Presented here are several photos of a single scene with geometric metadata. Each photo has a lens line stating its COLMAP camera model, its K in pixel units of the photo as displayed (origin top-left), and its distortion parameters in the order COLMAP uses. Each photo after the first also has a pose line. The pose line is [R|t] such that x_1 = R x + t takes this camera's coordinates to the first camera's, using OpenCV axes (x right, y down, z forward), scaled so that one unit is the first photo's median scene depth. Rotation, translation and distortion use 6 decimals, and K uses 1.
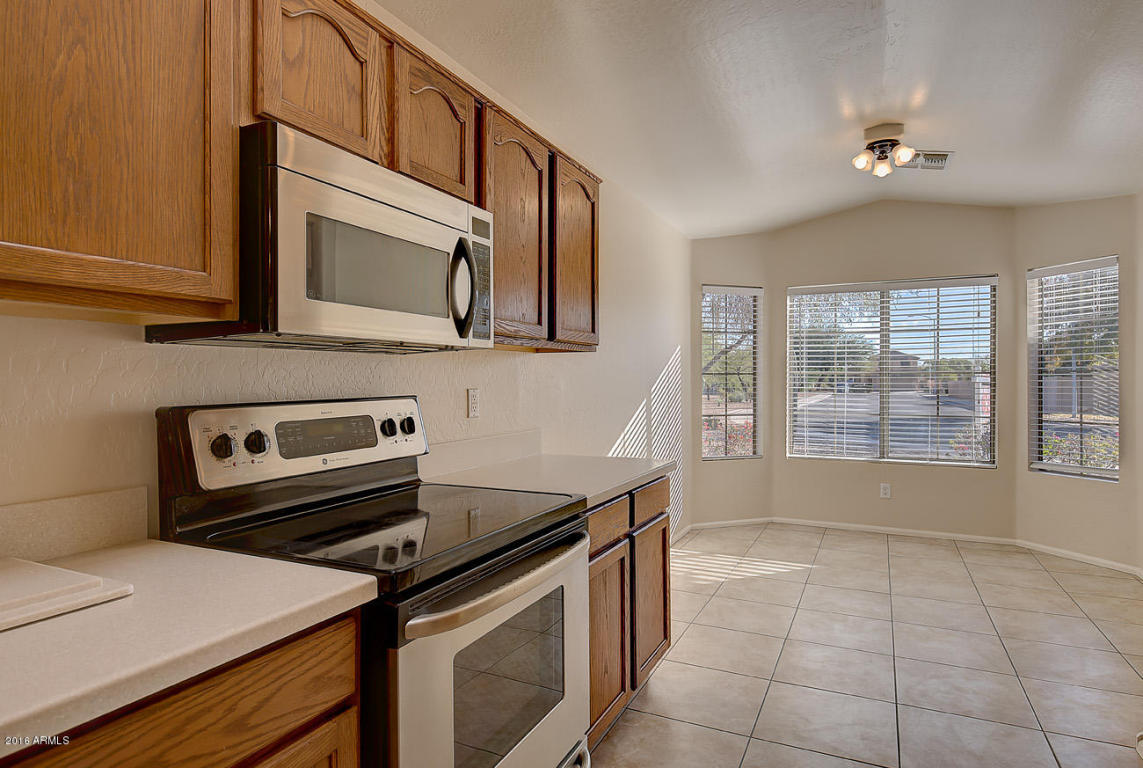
lens RADIAL K [[599.2, 0, 566.2], [0, 599.2, 380.3], [0, 0, 1]] dist [-0.000210, 0.000116]
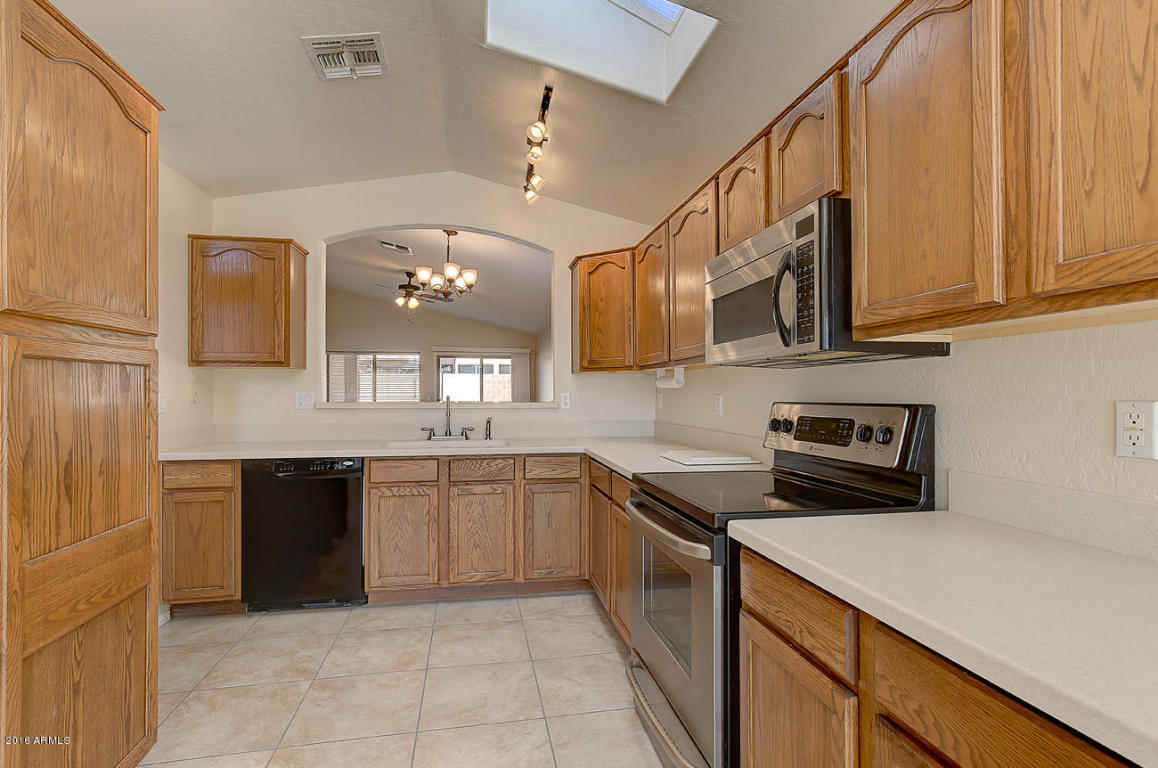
lens RADIAL K [[548.7, 0, 589.8], [0, 548.7, 389.6], [0, 0, 1]] dist [-0.007024, 0.005014]
pose [[-0.782209, -0.000445, -0.623015, 0.720447], [0.003740, 0.999978, -0.005411, 0.008333], [0.623004, -0.006562, -0.782191, 1.582325]]
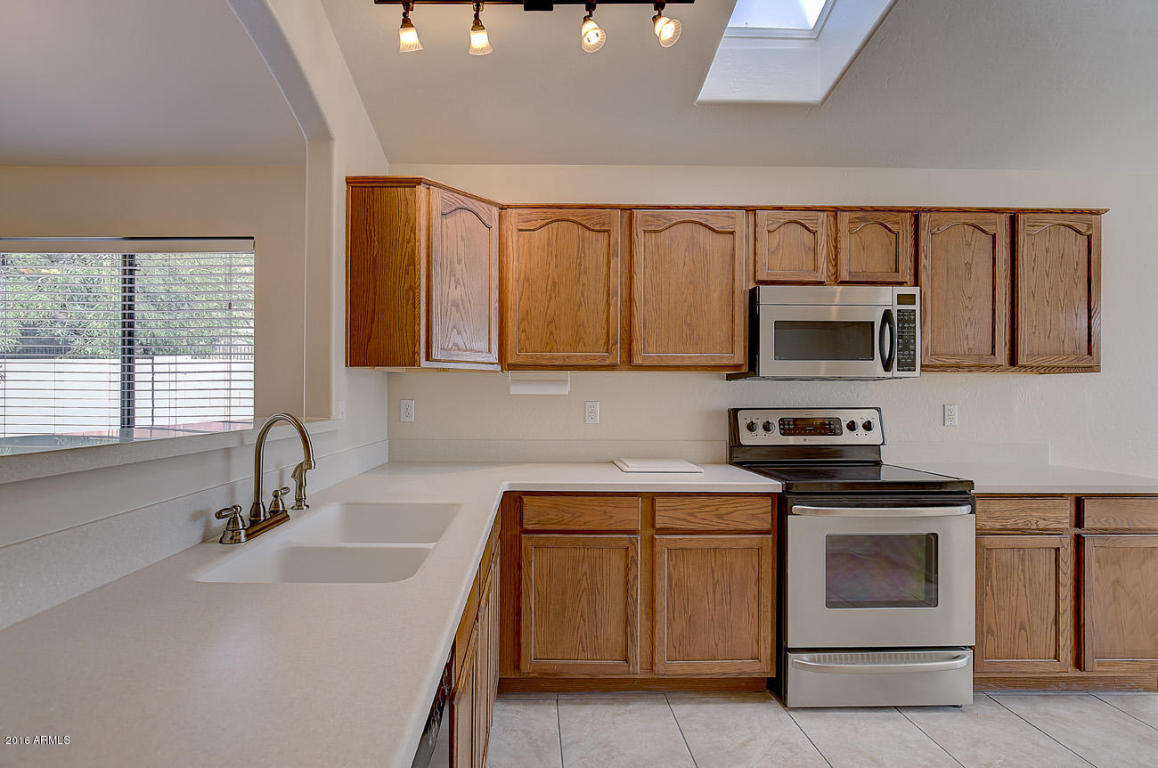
lens RADIAL K [[536.7, 0, 572.9], [0, 536.7, 392.0], [0, 0, 1]] dist [0.005229, -0.001116]
pose [[0.469315, -0.002861, -0.883026, 0.732437], [-0.004982, 0.999970, -0.005888, -0.003191], [0.883017, 0.007162, 0.469287, -0.440875]]
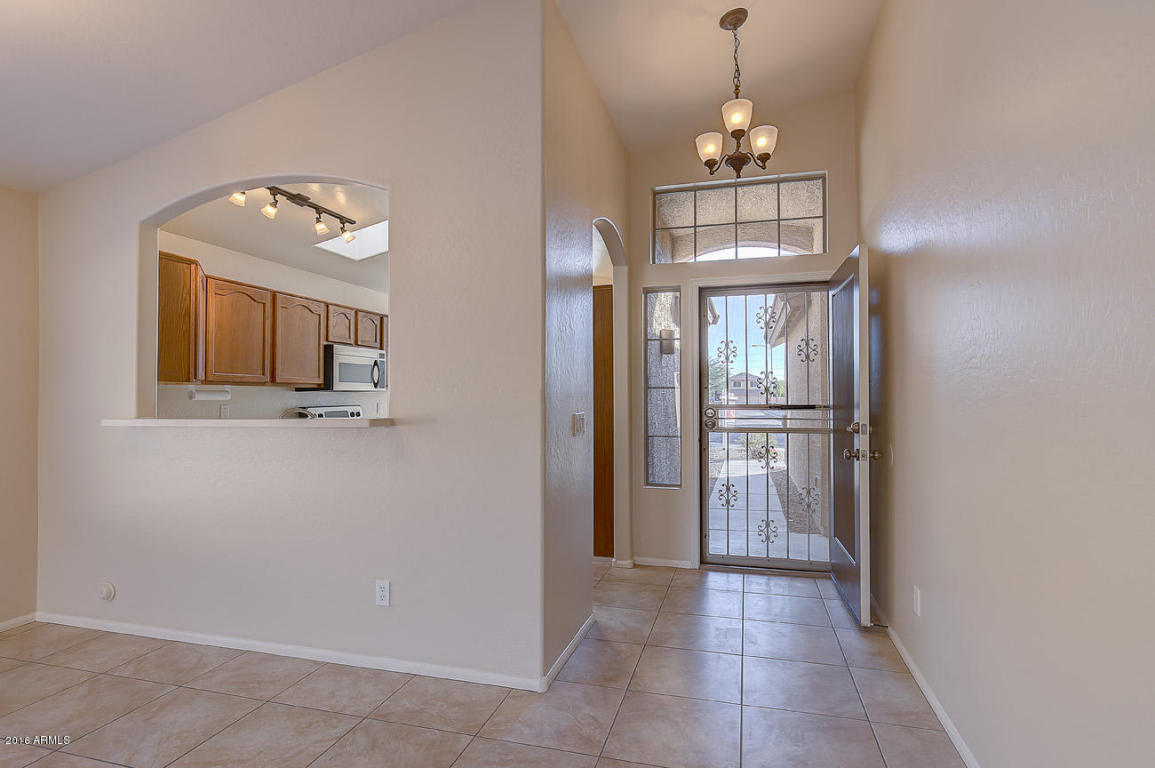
lens RADIAL K [[567.6, 0, 589.2], [0, 567.6, 381.8], [0, 0, 1]] dist [0.004387, -0.000237]
pose [[0.981652, 0.004149, 0.190635, 0.439173], [0.001042, 0.999632, -0.027121, -0.017955], [-0.190678, 0.026822, 0.981286, -2.617959]]
